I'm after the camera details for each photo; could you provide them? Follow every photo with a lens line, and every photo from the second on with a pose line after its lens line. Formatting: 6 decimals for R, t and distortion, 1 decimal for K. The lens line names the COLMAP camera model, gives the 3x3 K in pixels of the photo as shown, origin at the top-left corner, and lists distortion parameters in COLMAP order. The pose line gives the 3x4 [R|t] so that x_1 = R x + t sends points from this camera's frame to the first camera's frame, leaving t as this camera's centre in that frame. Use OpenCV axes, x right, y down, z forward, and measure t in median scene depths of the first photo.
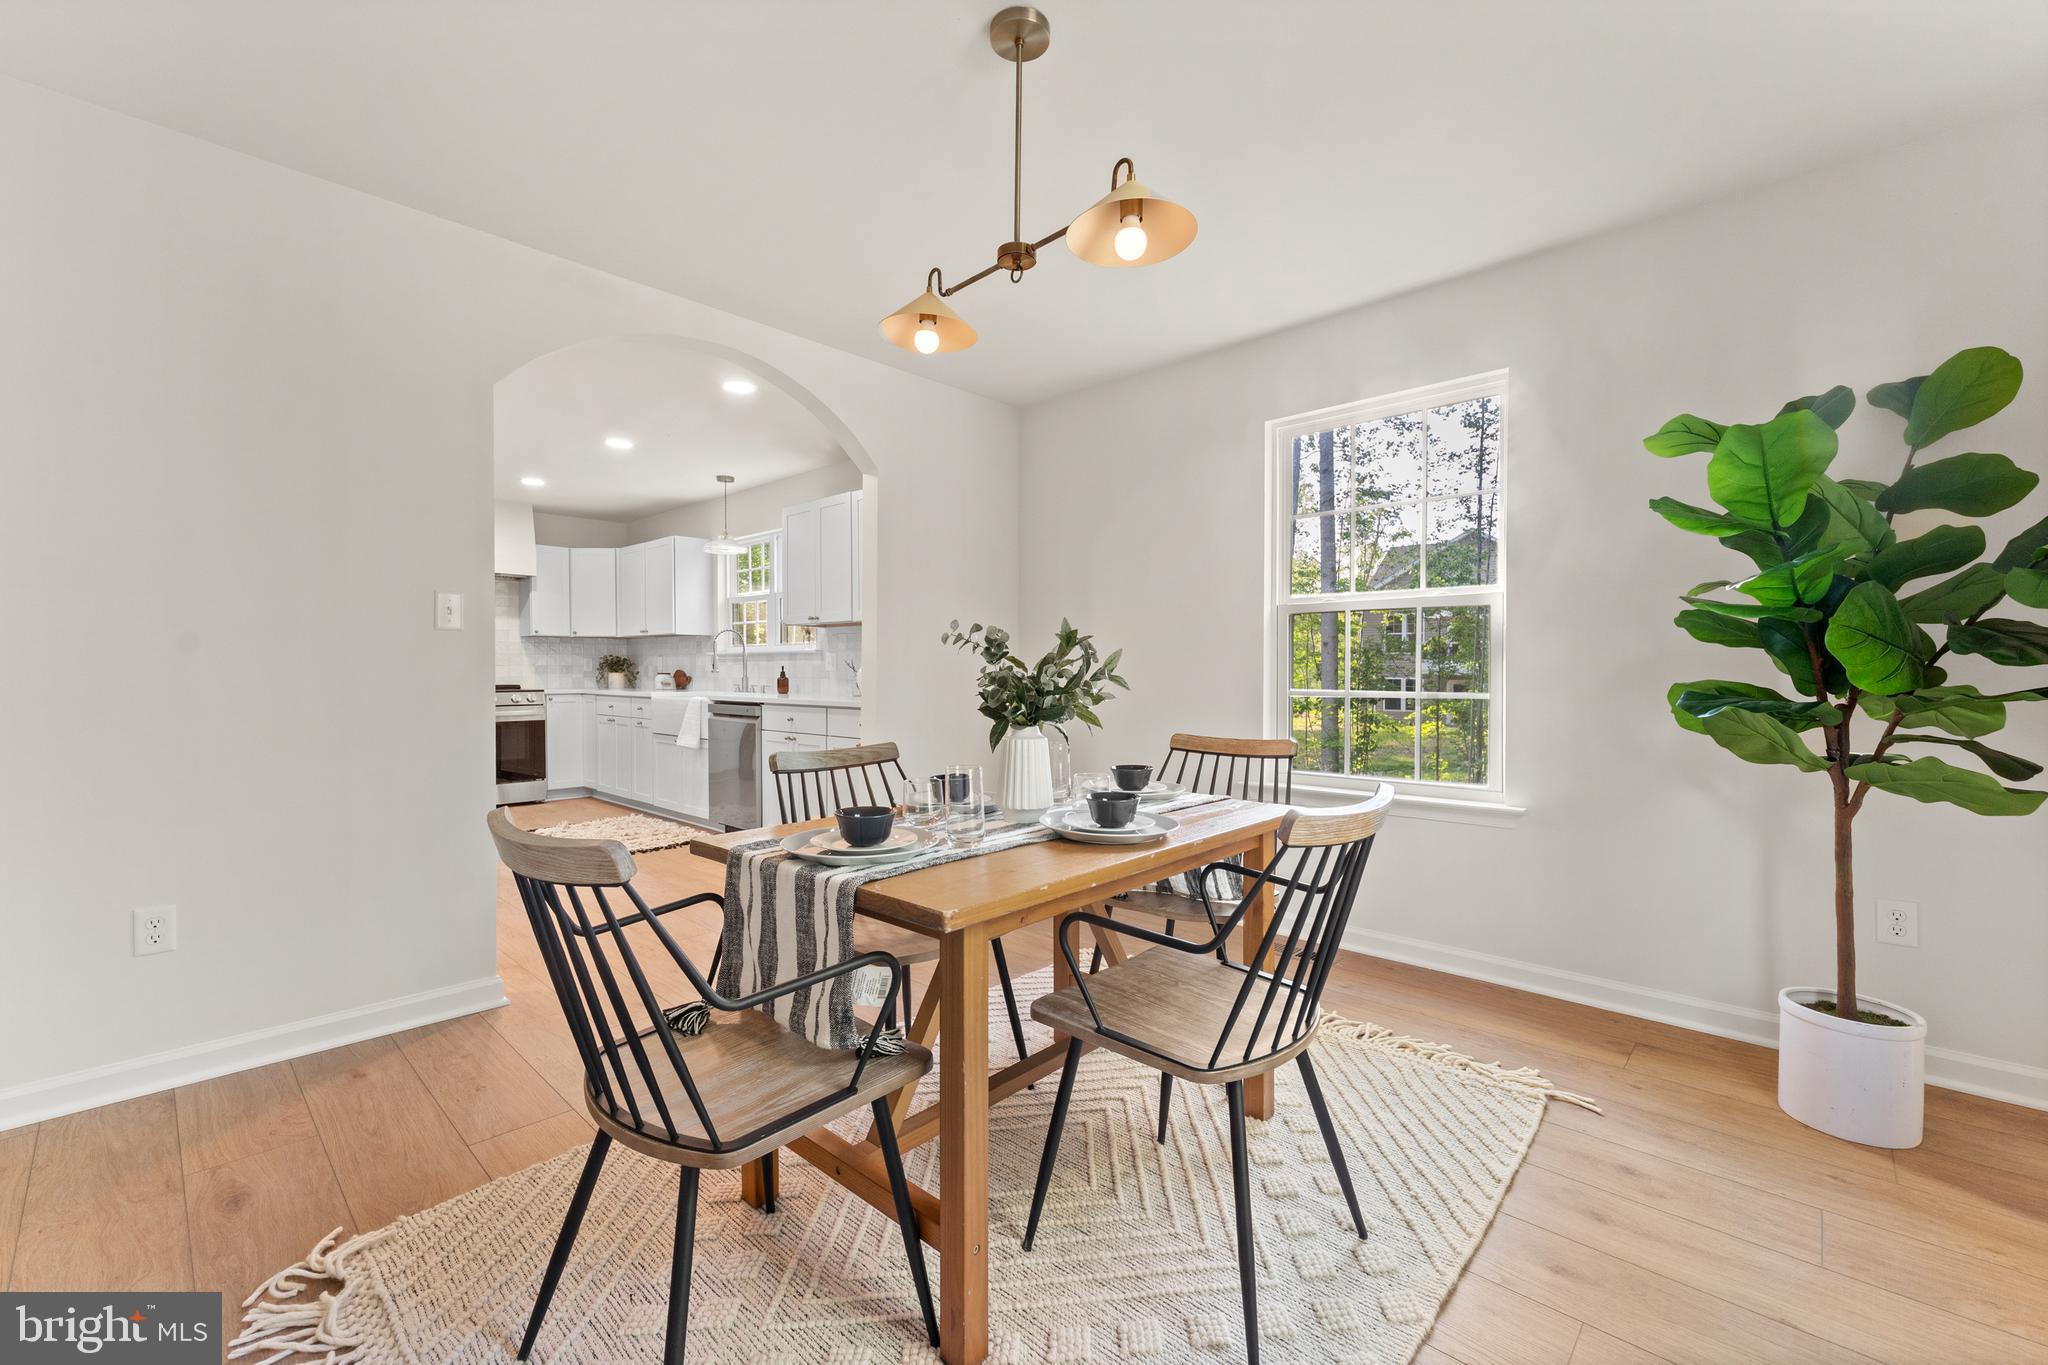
lens RADIAL K [[834.7, 0, 1041.0], [0, 834.7, 690.6], [0, 0, 1]] dist [0.001356, -0.001588]
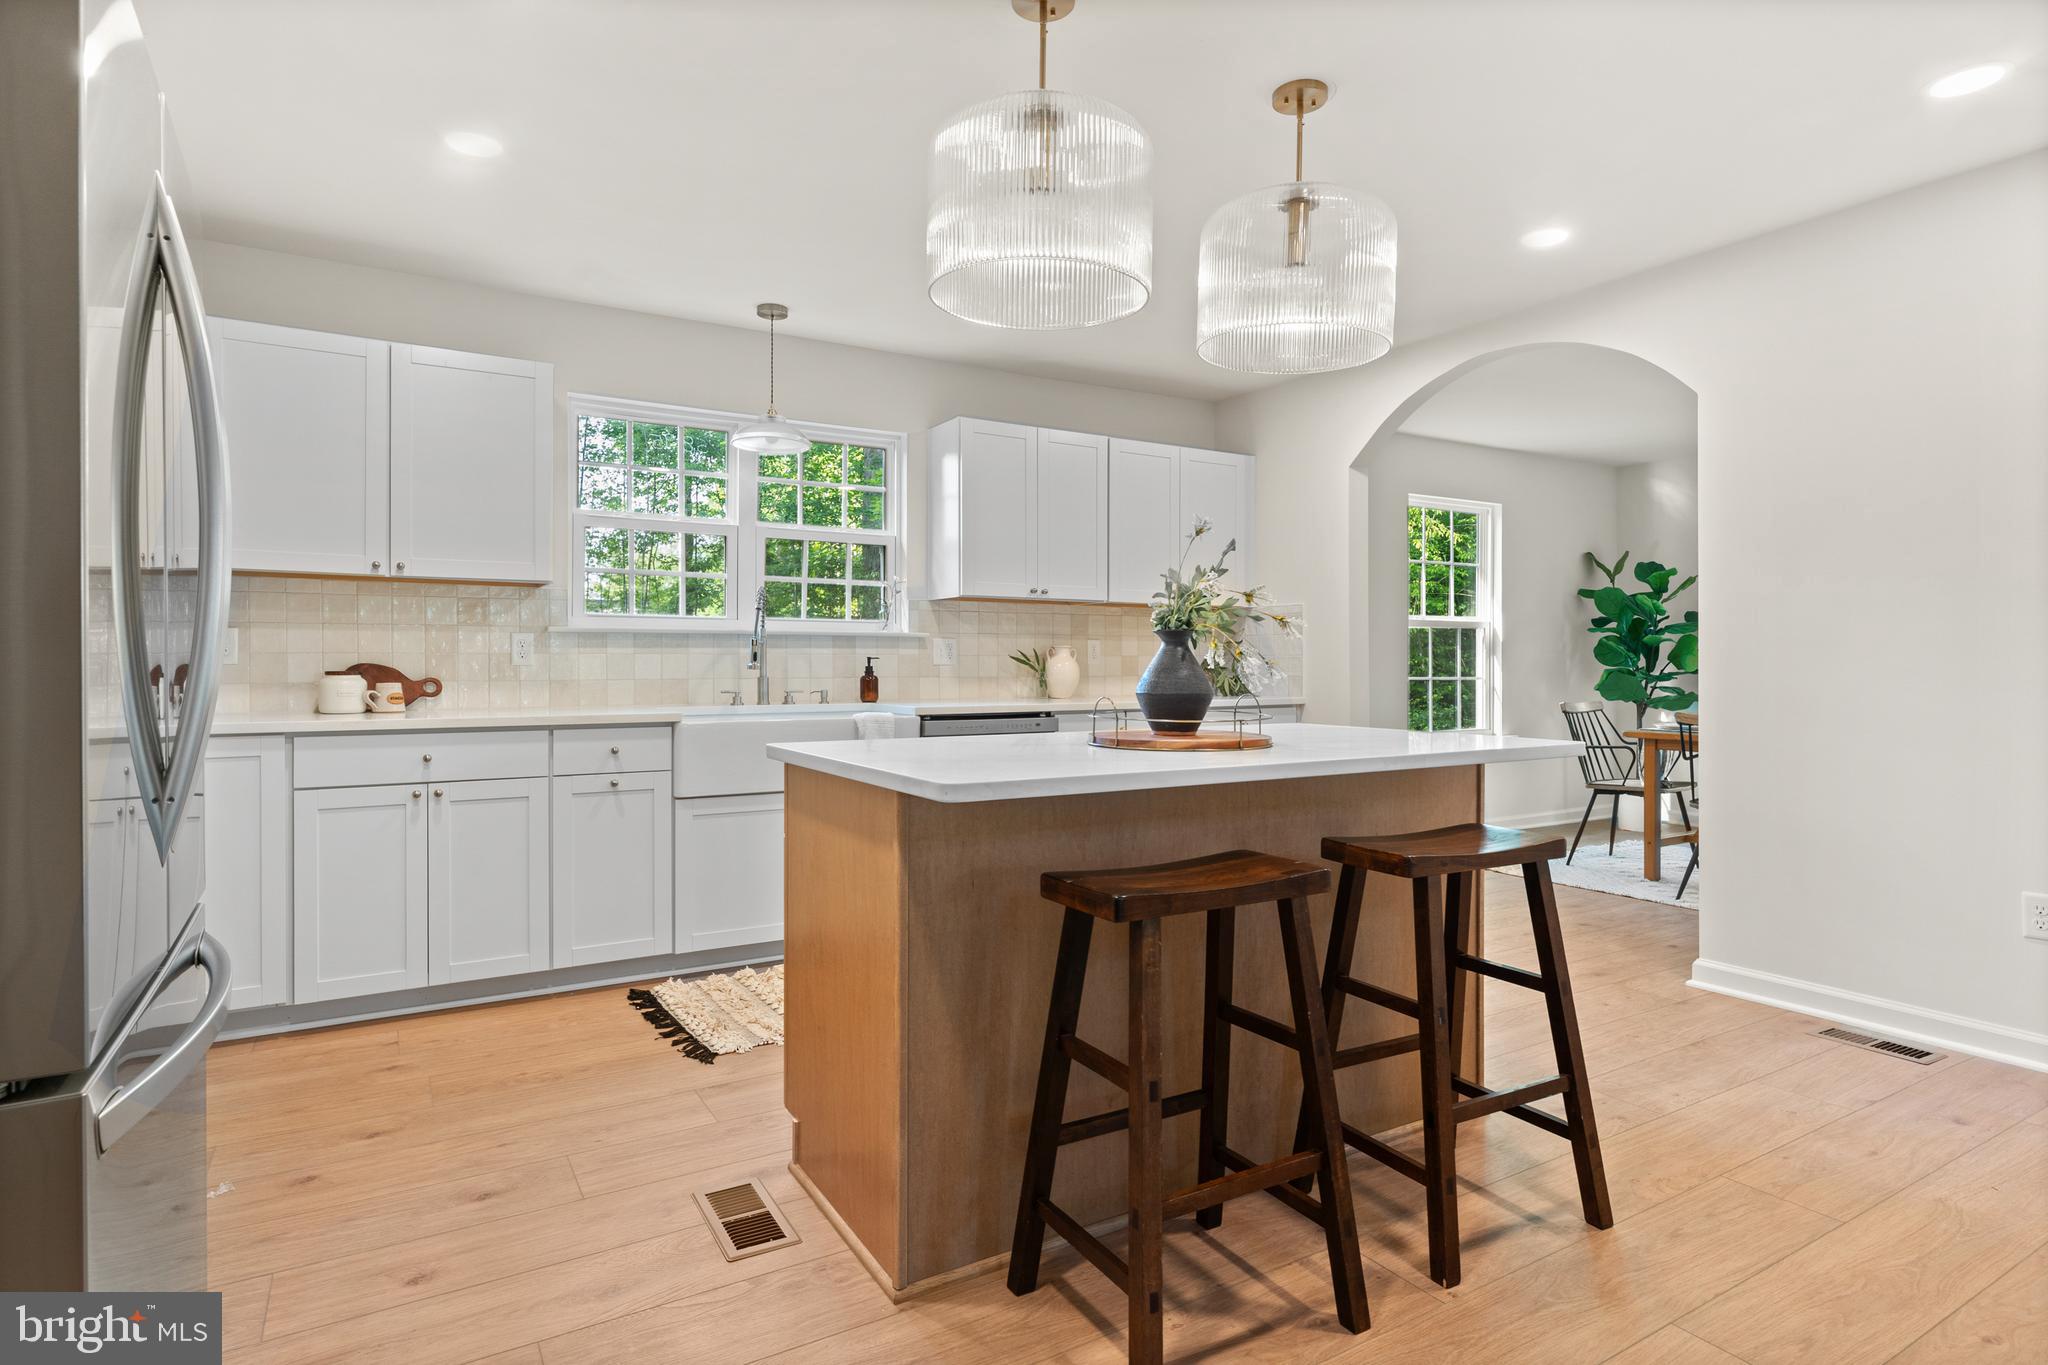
lens RADIAL K [[1066.0, 0, 1023.0], [0, 1066.0, 666.1], [0, 0, 1]] dist [0.003404, -0.001777]
pose [[0.292069, -0.004518, 0.956387, -0.858032], [0.023369, 0.999724, -0.002414, -0.015366], [-0.956112, 0.023054, 0.292094, 0.555677]]
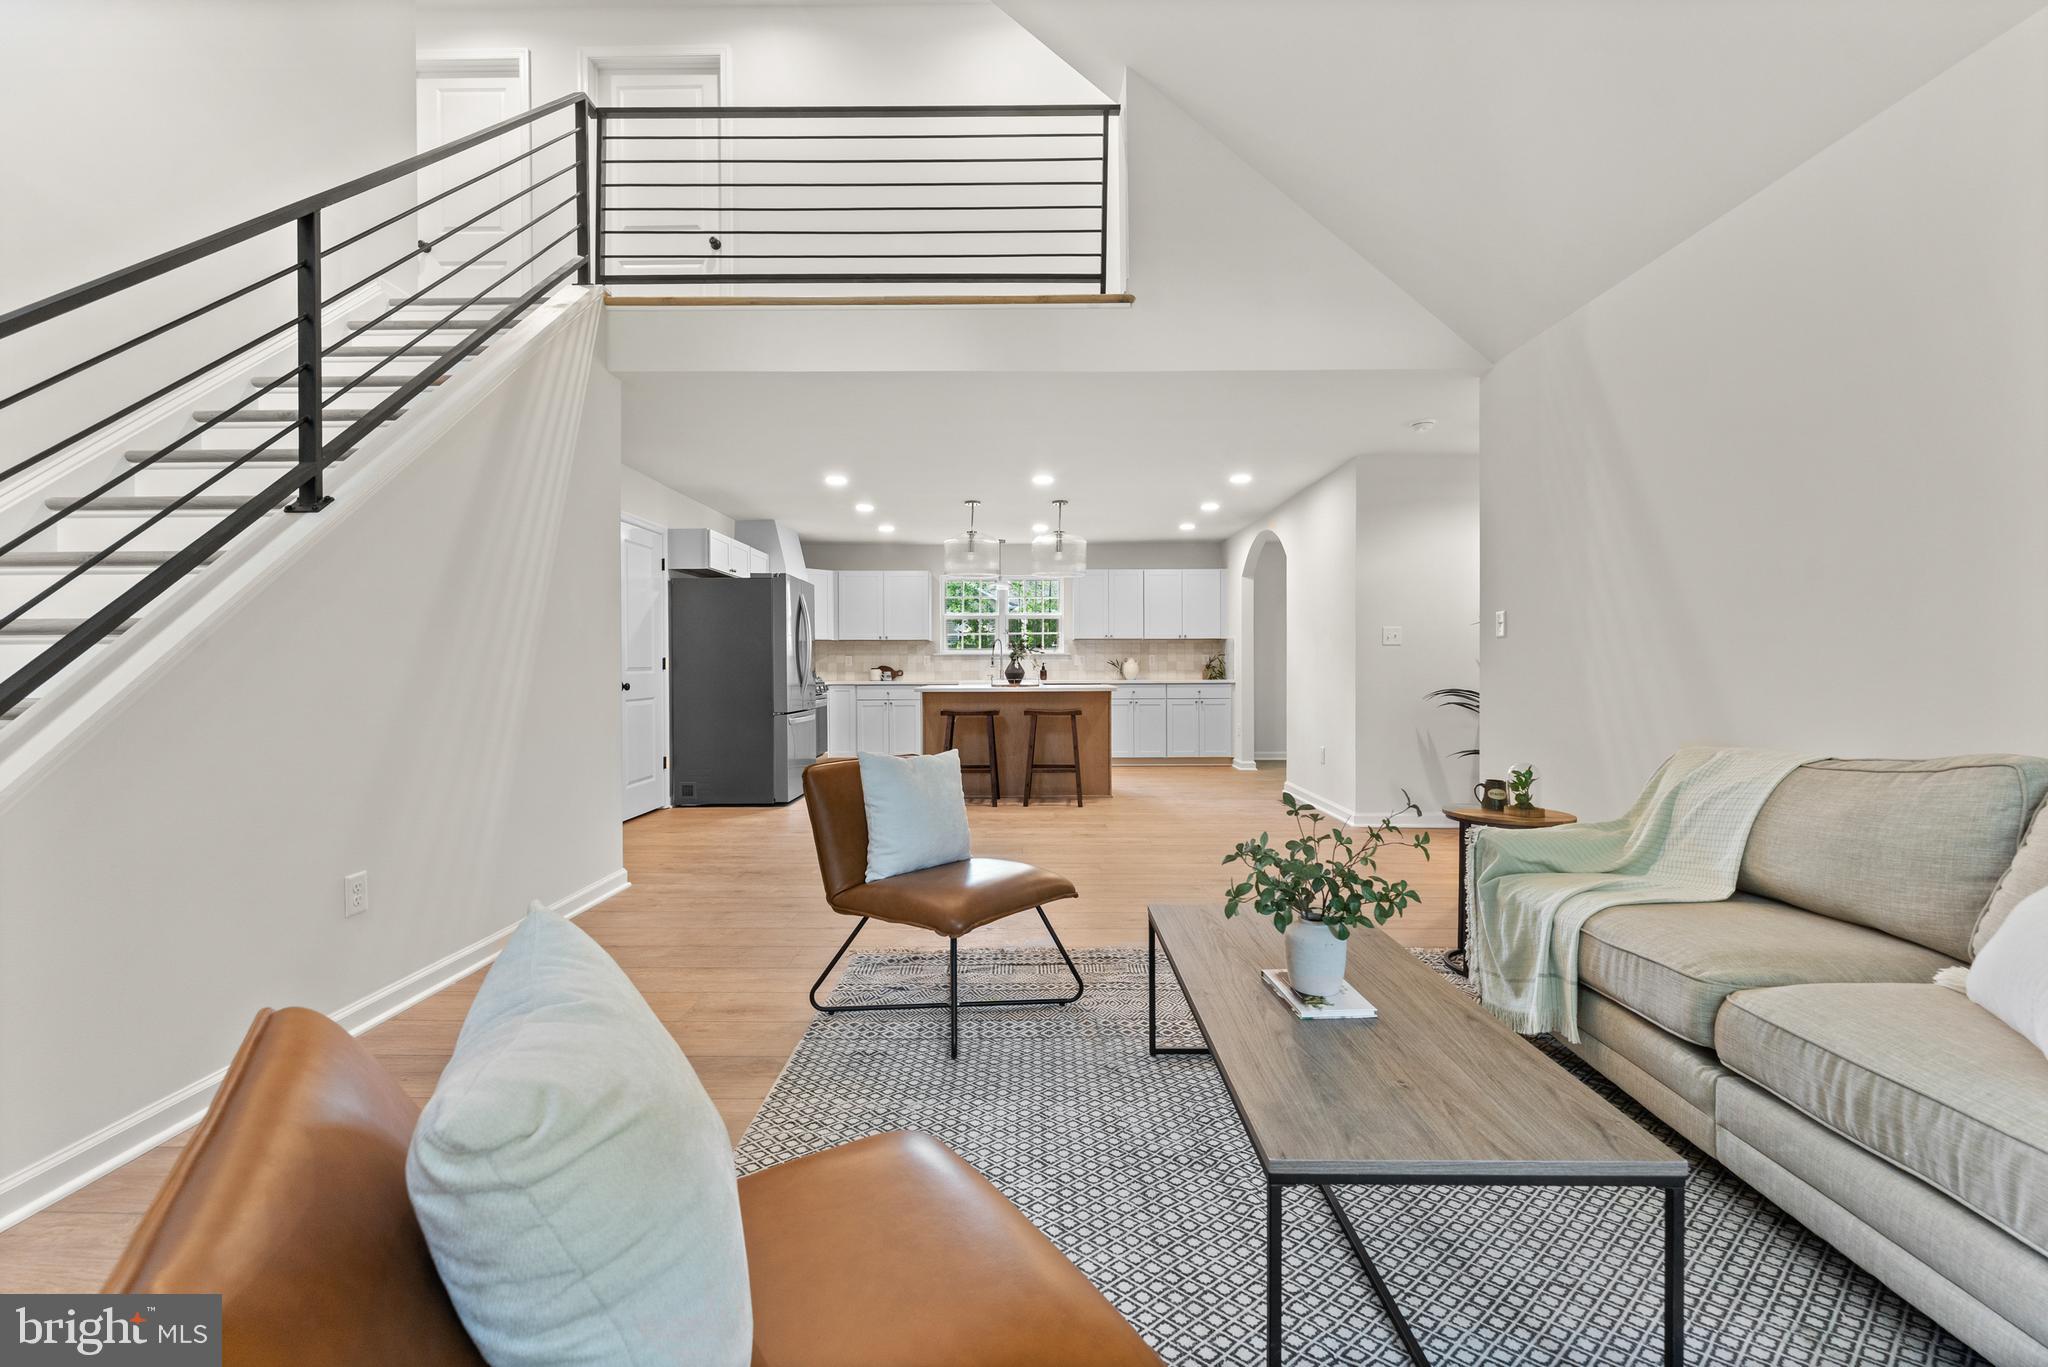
lens RADIAL K [[834.7, 0, 1035.9], [0, 834.7, 672.1], [0, 0, 1]] dist [0.001356, -0.001588]
pose [[0.741610, -0.008160, 0.670782, -1.179176], [0.020577, 0.999732, -0.010588, 0.004356], [-0.670515, 0.021655, 0.741579, -0.162148]]
